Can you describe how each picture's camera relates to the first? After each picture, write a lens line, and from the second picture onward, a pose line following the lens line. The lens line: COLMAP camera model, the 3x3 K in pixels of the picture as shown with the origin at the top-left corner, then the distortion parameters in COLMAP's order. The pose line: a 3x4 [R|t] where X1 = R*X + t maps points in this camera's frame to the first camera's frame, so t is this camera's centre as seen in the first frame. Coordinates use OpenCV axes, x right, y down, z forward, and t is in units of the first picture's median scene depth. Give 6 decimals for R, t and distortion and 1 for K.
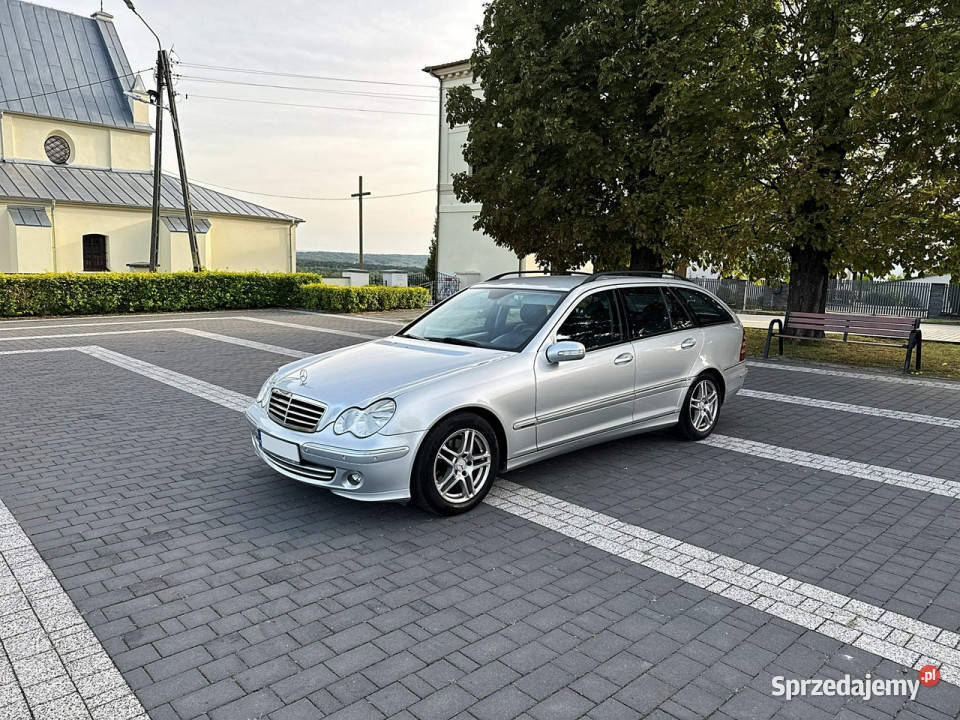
lens RADIAL K [[672.7, 0, 487.7], [0, 672.7, 363.3], [0, 0, 1]] dist [0.039471, -0.047333]
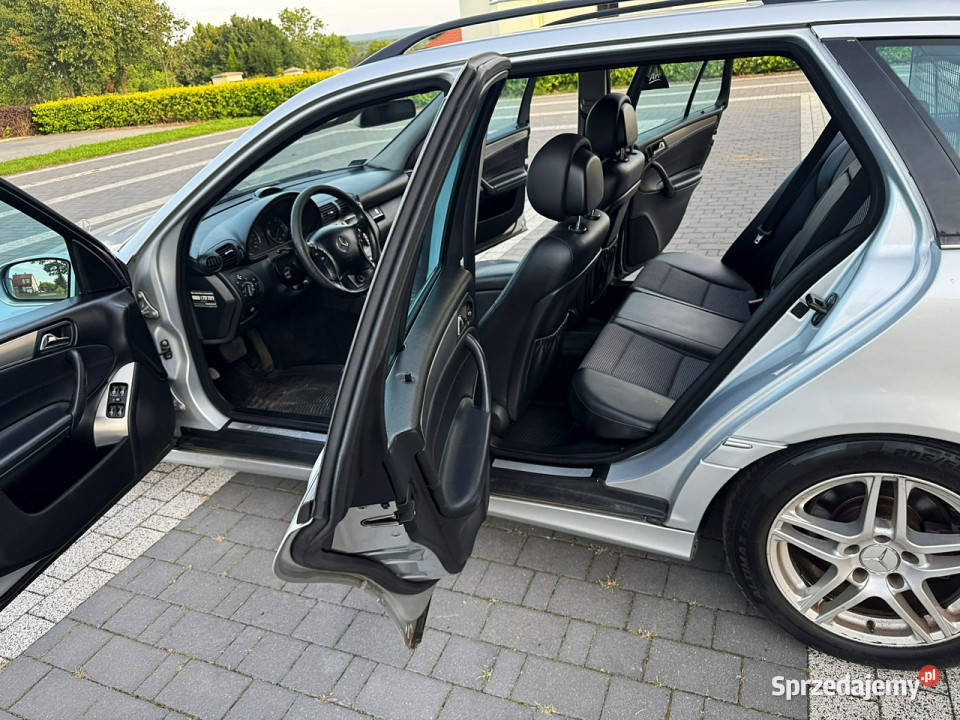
lens RADIAL K [[672.7, 0, 475.1], [0, 672.7, 363.7], [0, 0, 1]] dist [0.039471, -0.047333]
pose [[0.407199, 0.337860, -0.848551, 0.637521], [-0.021482, 0.932350, 0.360918, -0.130438], [0.913087, -0.128737, 0.386910, 1.111891]]
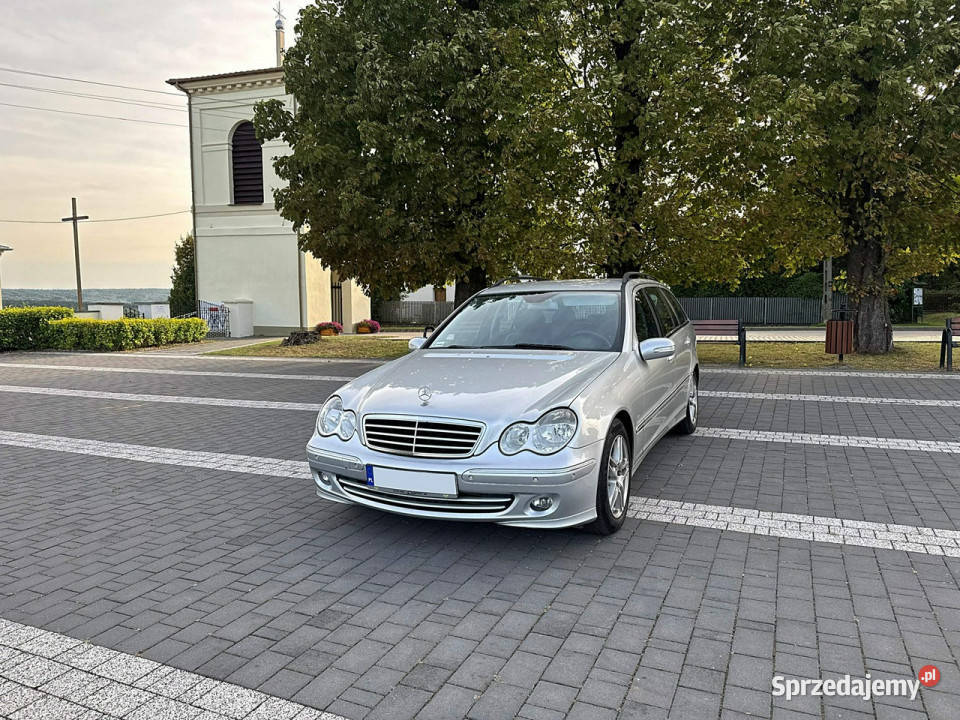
lens RADIAL K [[672.7, 0, 476.1], [0, 672.7, 361.8], [0, 0, 1]] dist [0.039471, -0.047333]
pose [[0.929393, -0.067890, 0.362795, -0.525707], [0.083905, 0.996065, -0.028550, 0.008366], [-0.359429, 0.056974, 0.931432, 0.203929]]
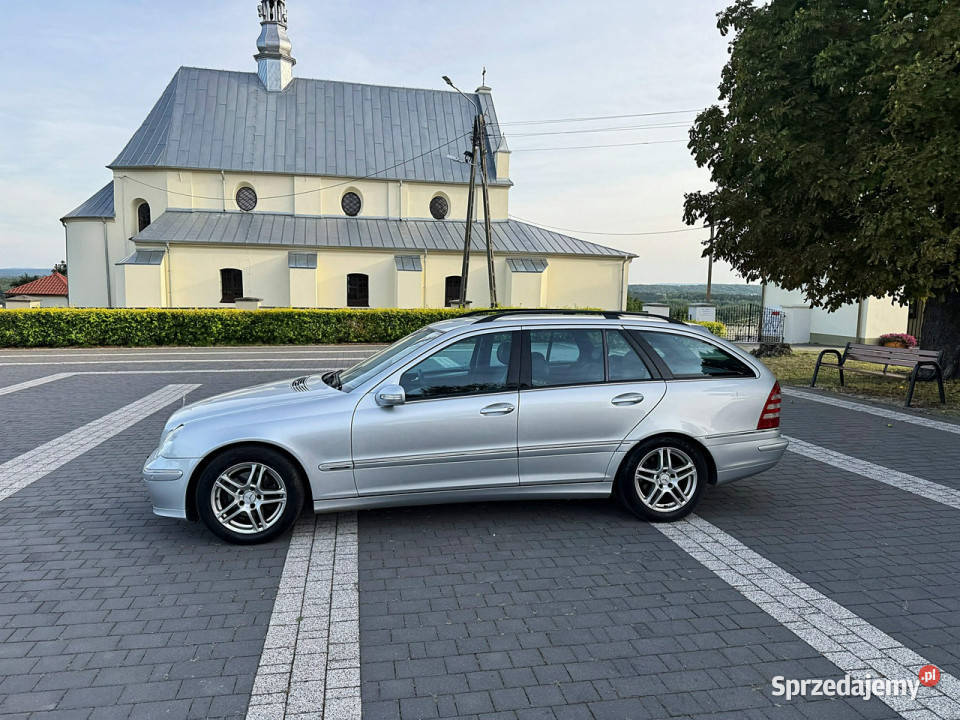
lens RADIAL K [[672.7, 0, 470.9], [0, 672.7, 364.3], [0, 0, 1]] dist [0.039471, -0.047333]
pose [[0.837327, 0.046254, -0.544743, 0.792479], [-0.071843, 0.997083, -0.025768, -0.049414], [0.541962, 0.060712, 0.838207, 0.289270]]
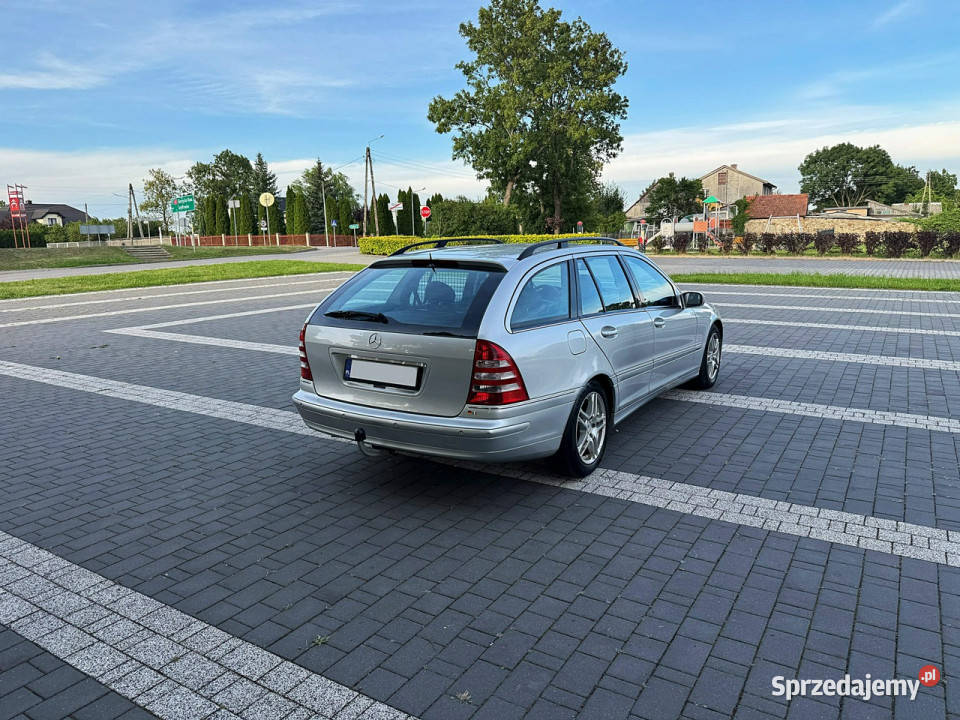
lens RADIAL K [[672.7, 0, 489.0], [0, 672.7, 361.3], [0, 0, 1]] dist [0.039471, -0.047333]
pose [[-0.964022, 0.052467, -0.260594, 0.591866], [-0.033481, 0.948555, 0.314836, -0.363508], [0.263706, 0.312233, -0.912671, 2.587748]]
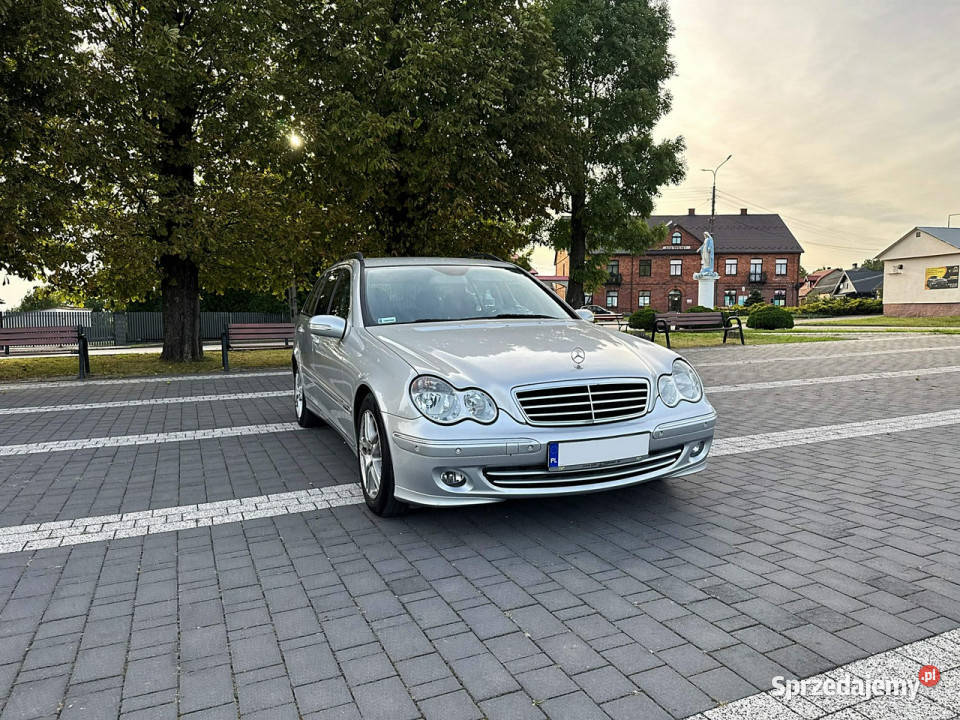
lens RADIAL K [[672.7, 0, 479.8], [0, 672.7, 364.8], [0, 0, 1]] dist [0.039471, -0.047333]
pose [[0.338142, -0.102391, 0.935509, -1.033959], [0.153683, 0.986727, 0.052448, -0.028278], [-0.928462, 0.126037, 0.349389, 0.859807]]
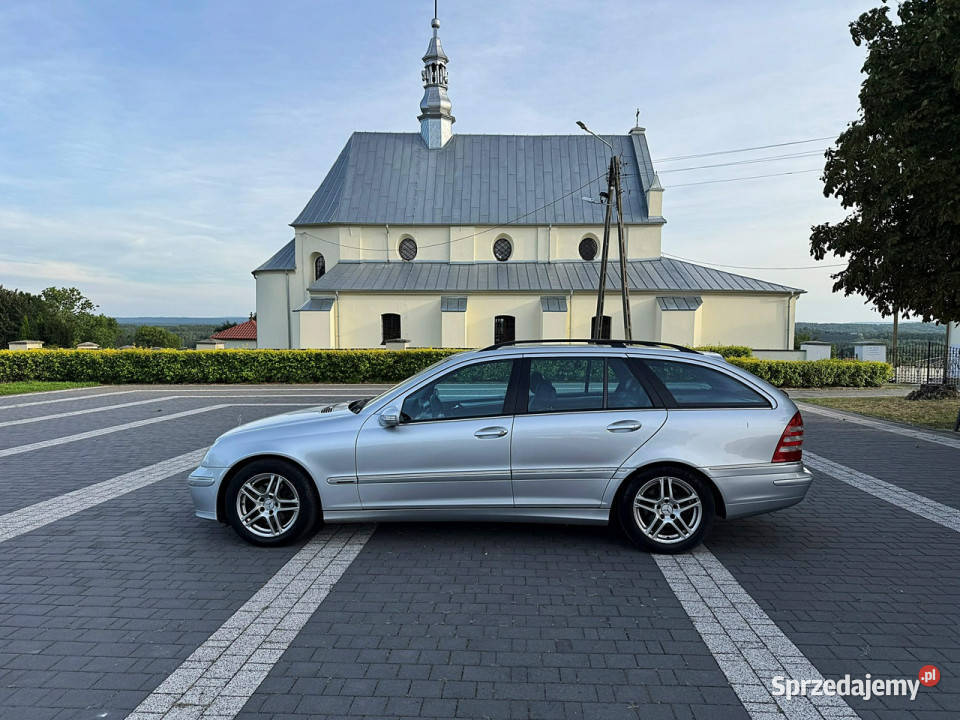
lens RADIAL K [[672.7, 0, 479.5], [0, 672.7, 368.5], [0, 0, 1]] dist [0.039471, -0.047333]
pose [[0.689655, 0.017397, -0.723929, 1.046156], [-0.091225, 0.993834, -0.063022, -0.042379], [0.718369, 0.109504, 0.686989, 0.416905]]
